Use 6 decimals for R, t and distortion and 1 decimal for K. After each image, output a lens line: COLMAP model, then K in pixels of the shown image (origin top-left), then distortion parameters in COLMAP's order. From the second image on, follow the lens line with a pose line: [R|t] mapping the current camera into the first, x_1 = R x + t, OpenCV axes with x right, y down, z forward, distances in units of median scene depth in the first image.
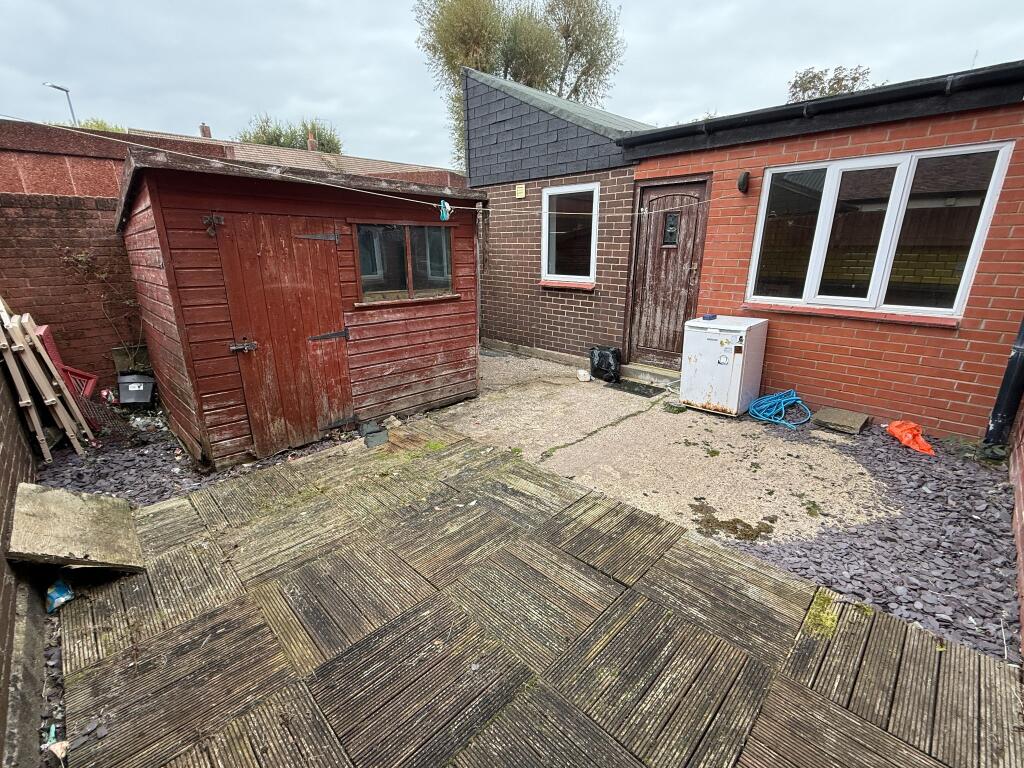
lens RADIAL K [[449.6, 0, 510.6], [0, 449.6, 384.1], [0, 0, 1]] dist [0.001945, 0.000385]
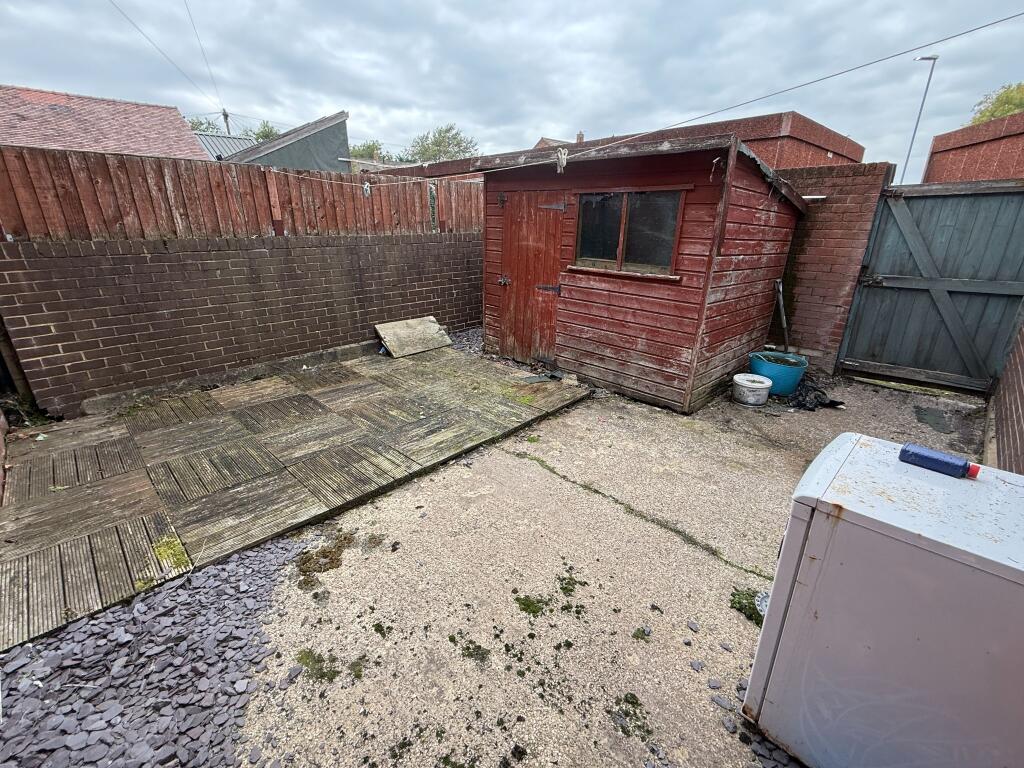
lens RADIAL K [[449.6, 0, 510.6], [0, 449.6, 384.1], [0, 0, 1]] dist [0.001945, 0.000385]
pose [[0.007244, 0.351190, -0.936276, 0.839963], [-0.299352, 0.894124, 0.333062, -0.249178], [0.954115, 0.277863, 0.111607, 0.823665]]
